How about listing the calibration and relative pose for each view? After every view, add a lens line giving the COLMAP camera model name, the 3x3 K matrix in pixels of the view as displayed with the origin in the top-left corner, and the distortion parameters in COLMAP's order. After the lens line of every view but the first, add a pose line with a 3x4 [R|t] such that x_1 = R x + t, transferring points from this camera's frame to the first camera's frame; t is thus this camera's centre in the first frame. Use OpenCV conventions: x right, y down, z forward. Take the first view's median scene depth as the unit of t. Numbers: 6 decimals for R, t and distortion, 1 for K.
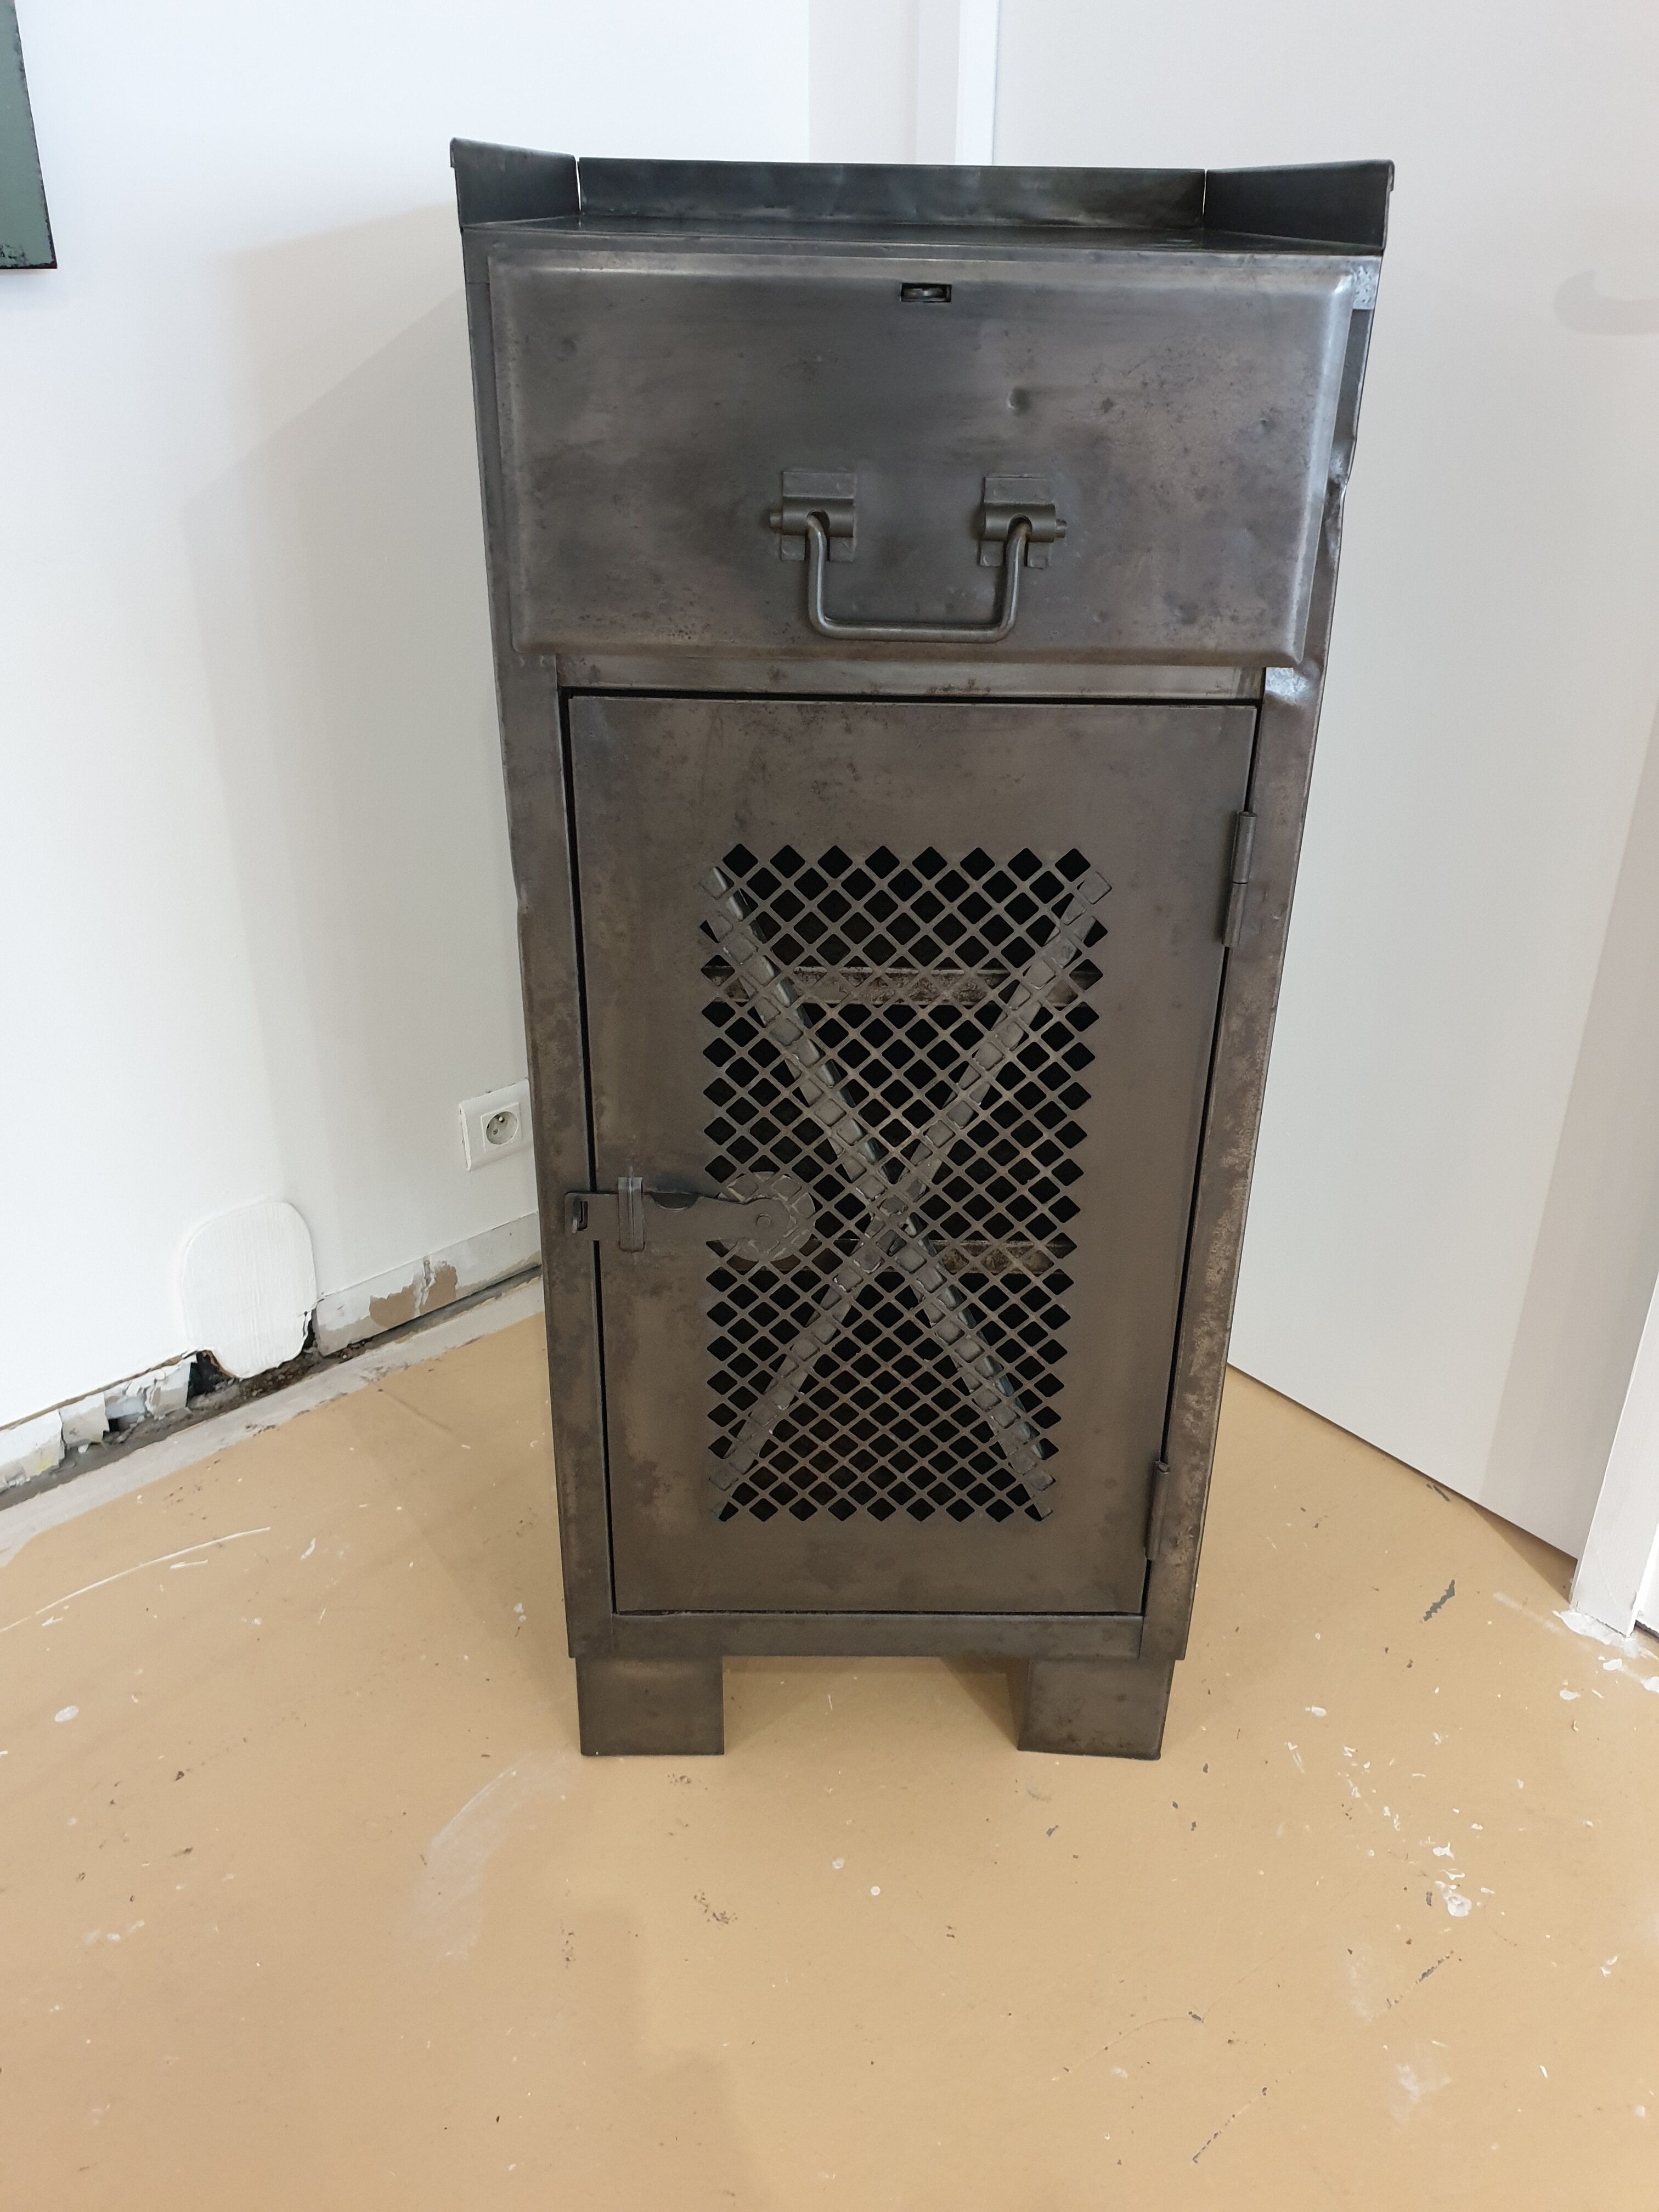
lens RADIAL K [[1742.5, 0, 830.9], [0, 1742.5, 1100.8], [0, 0, 1]] dist [0.002907, 0.034361]
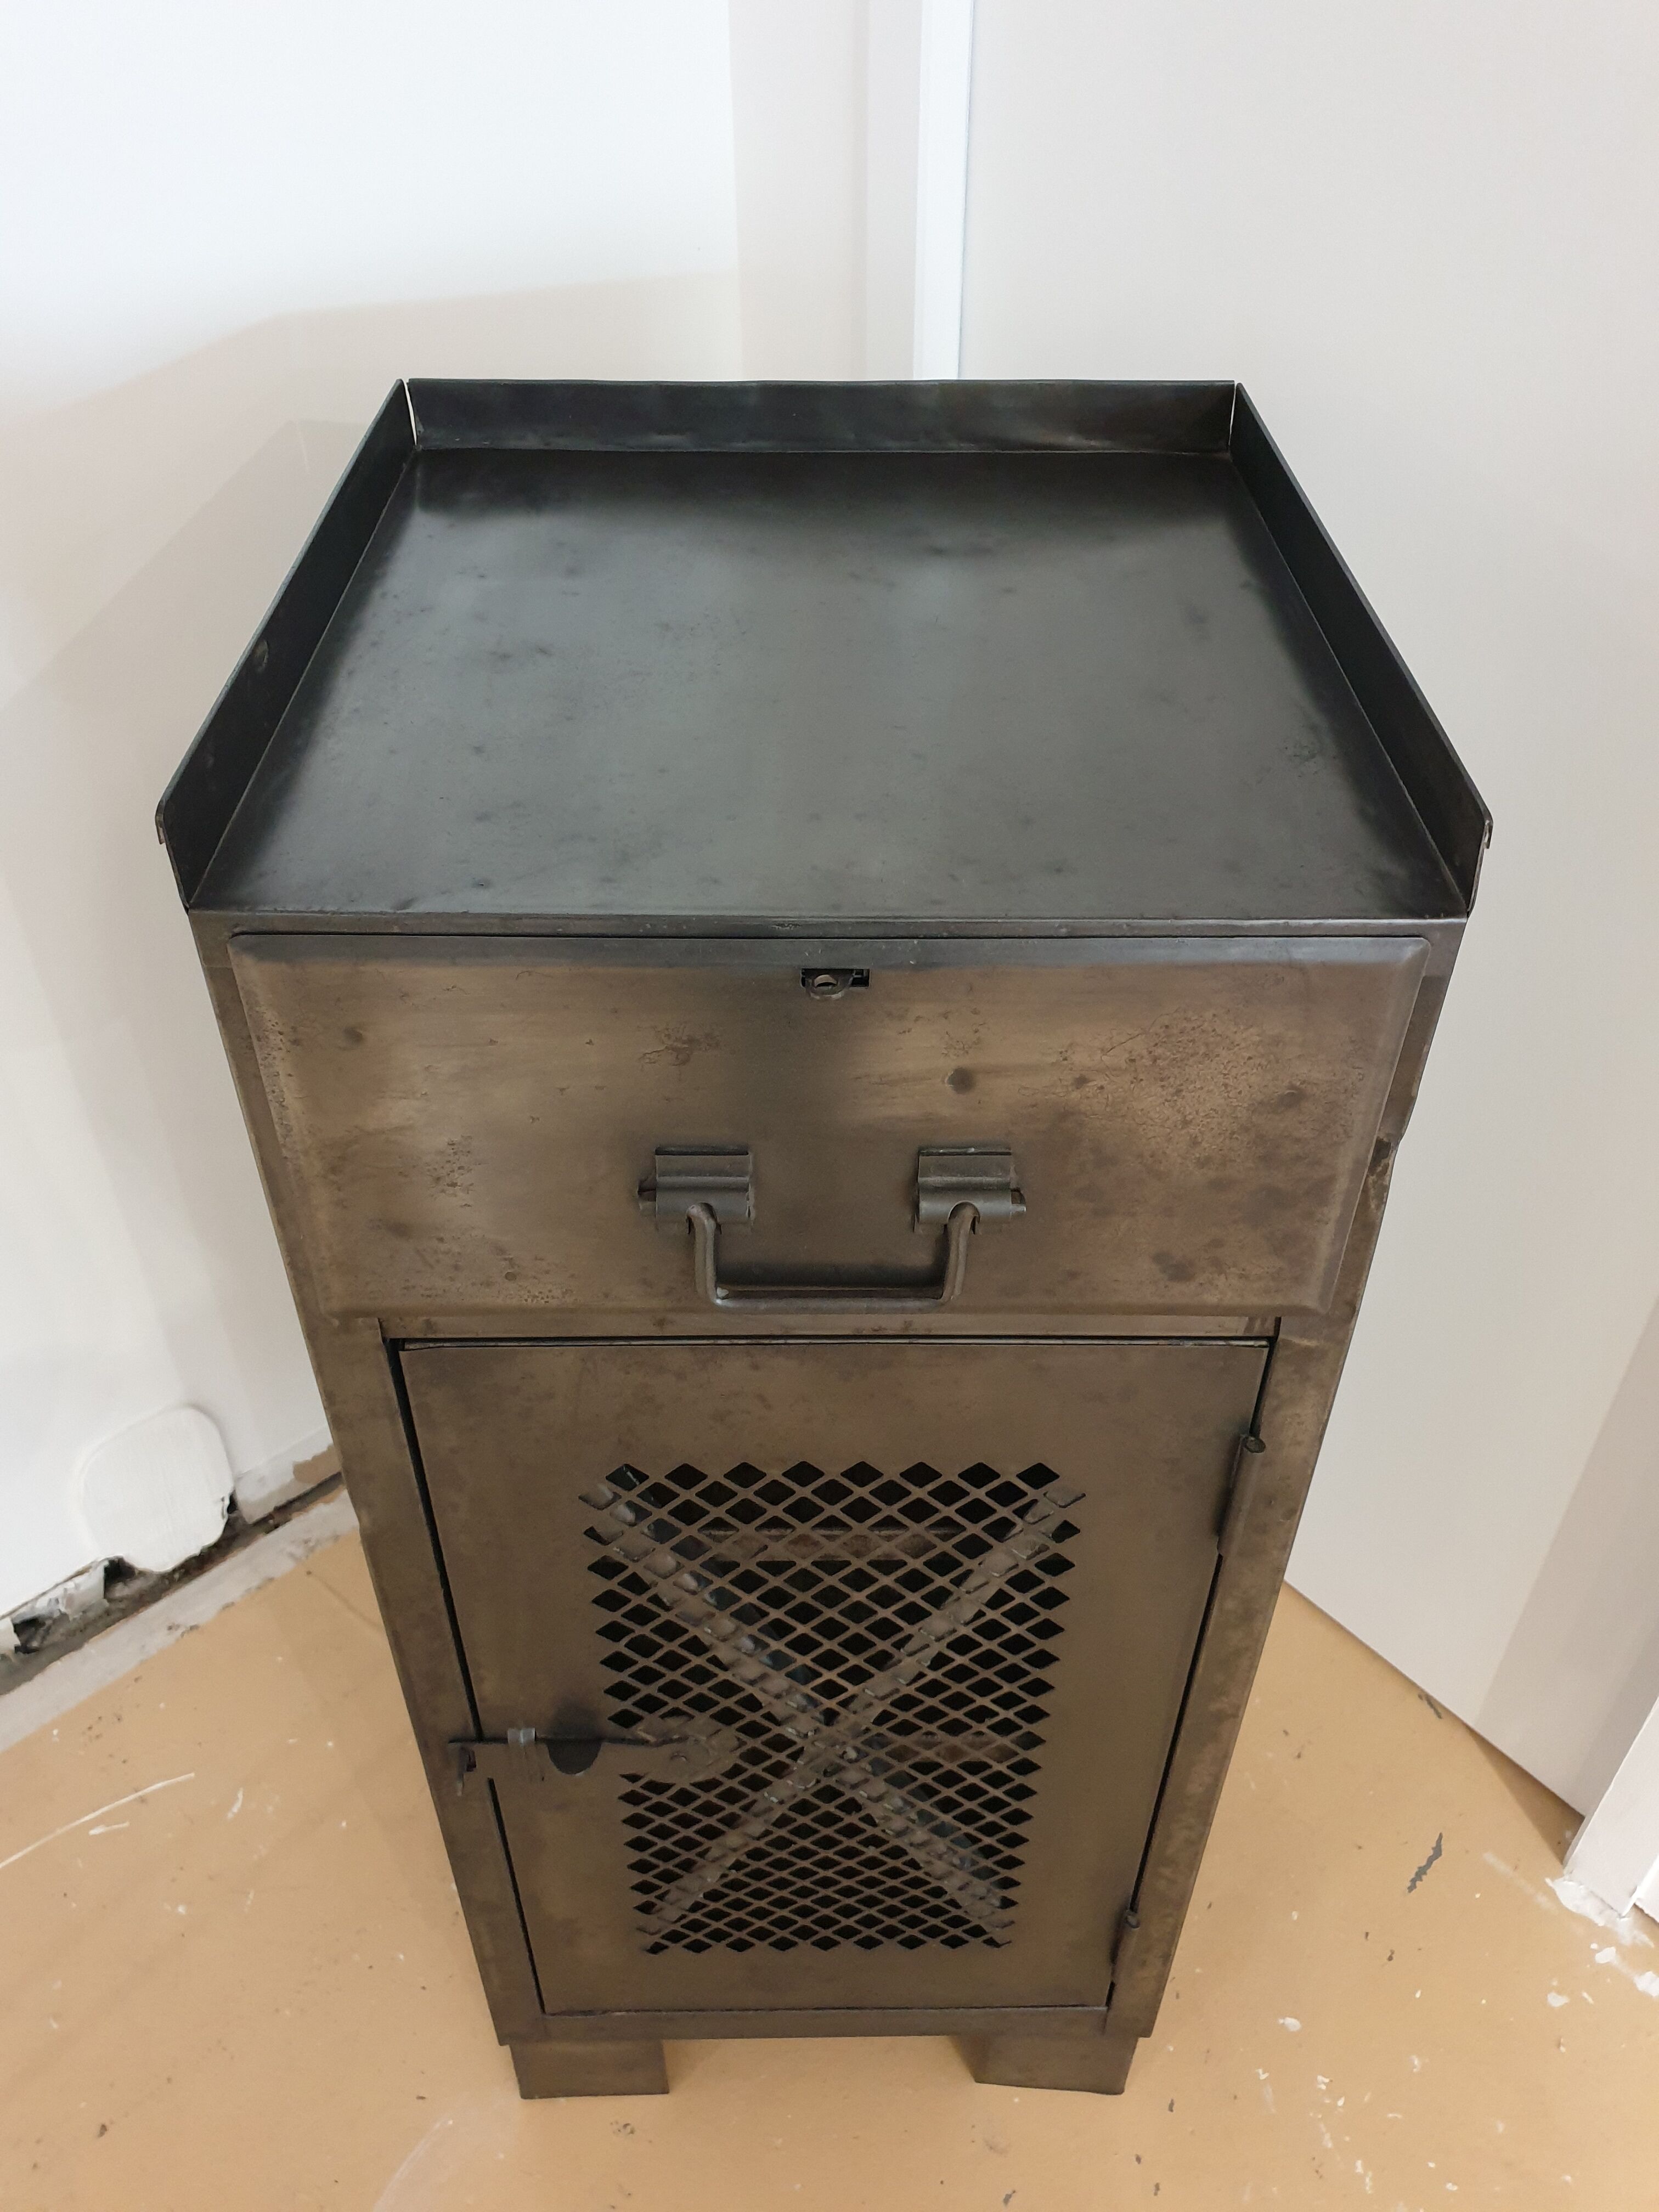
lens RADIAL K [[1742.5, 0, 821.4], [0, 1742.5, 1104.2], [0, 0, 1]] dist [0.002907, 0.034361]
pose [[0.999928, -0.009768, -0.006969, 0.038806], [0.011052, 0.975900, 0.217938, -0.412433], [0.004673, -0.217999, 0.975938, 0.202418]]
